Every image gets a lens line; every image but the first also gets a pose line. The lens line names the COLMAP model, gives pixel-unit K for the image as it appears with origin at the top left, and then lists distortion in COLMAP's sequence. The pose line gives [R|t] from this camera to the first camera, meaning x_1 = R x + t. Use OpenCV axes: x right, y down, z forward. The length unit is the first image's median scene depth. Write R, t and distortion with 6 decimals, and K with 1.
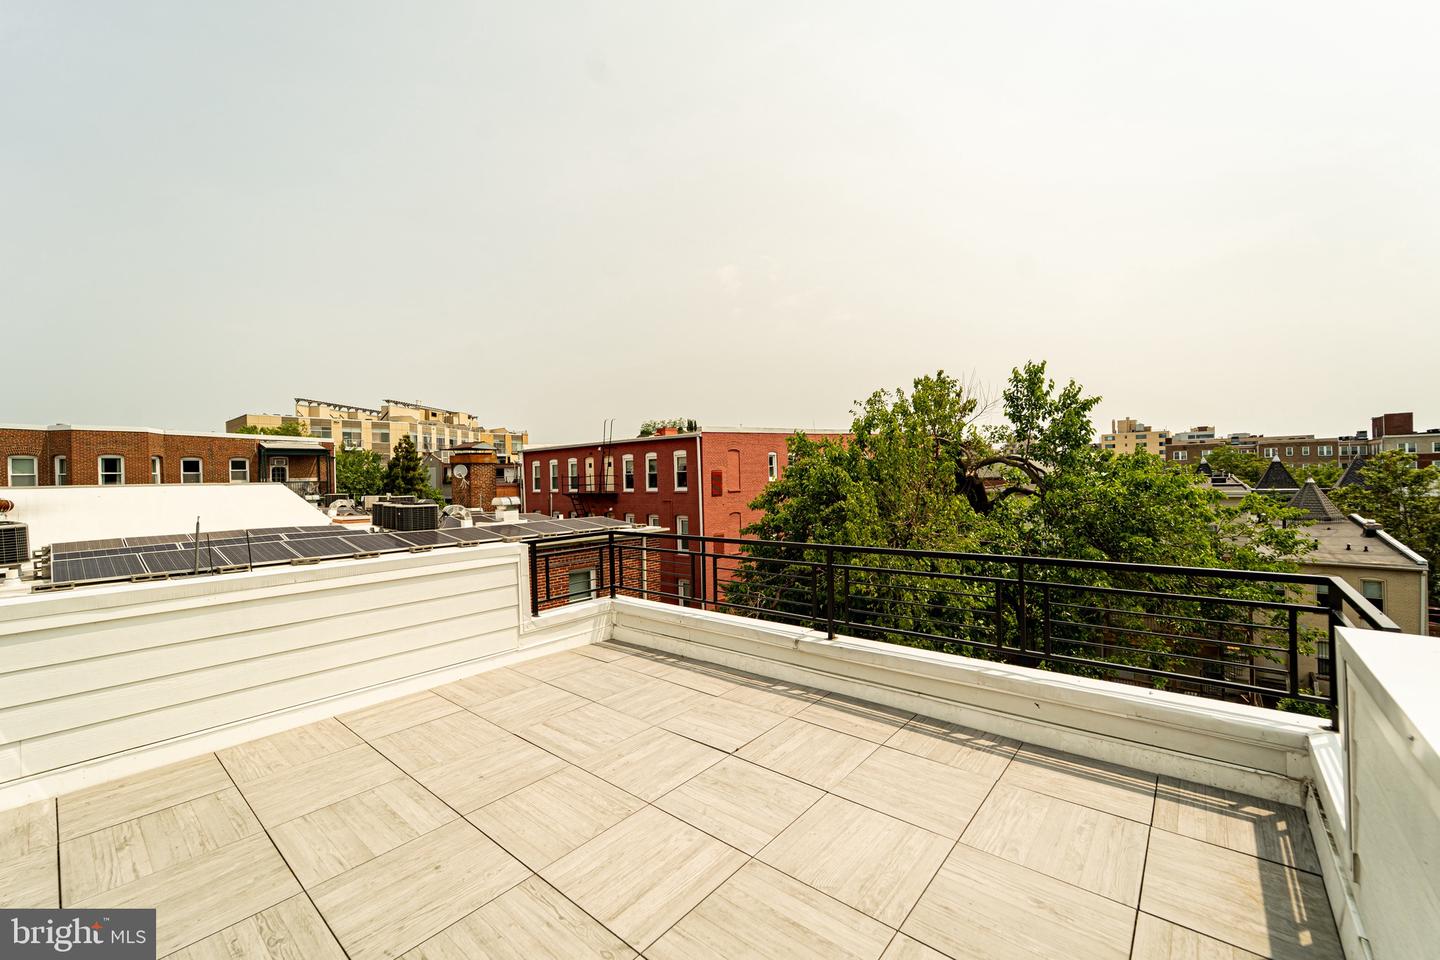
lens RADIAL K [[581.5, 0, 720.1], [0, 581.5, 478.6], [0, 0, 1]] dist [0.002123, -0.000795]
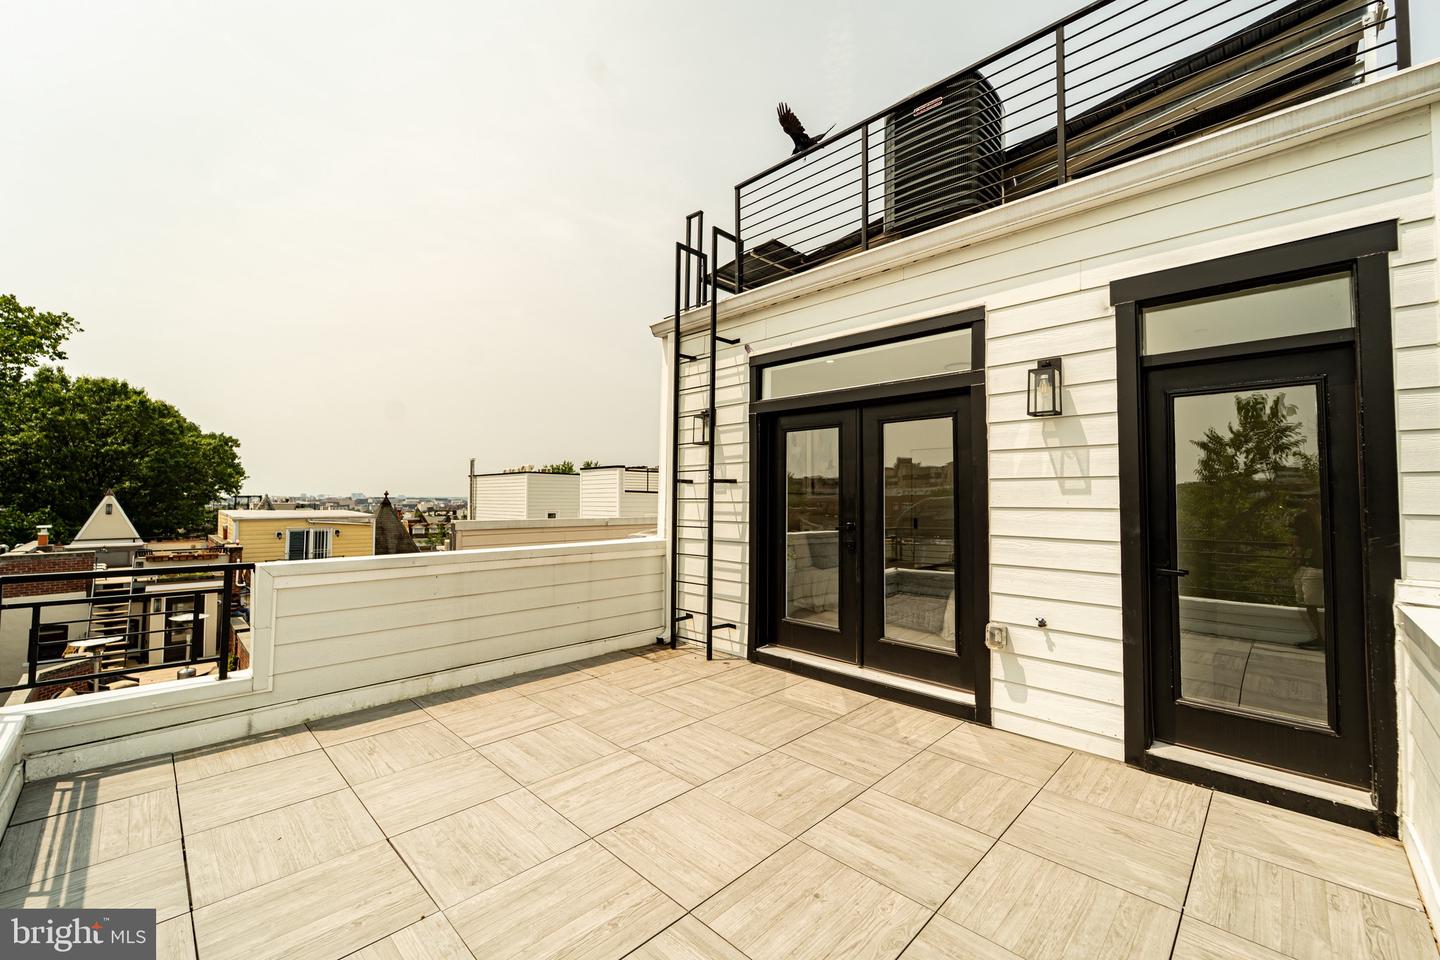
lens RADIAL K [[581.5, 0, 720.2], [0, 581.5, 476.7], [0, 0, 1]] dist [0.002123, -0.000795]
pose [[-0.996949, 0.021925, 0.074919, -0.421838], [0.019165, 0.999118, -0.037360, 0.046748], [-0.075672, -0.035810, -0.996490, 2.021557]]
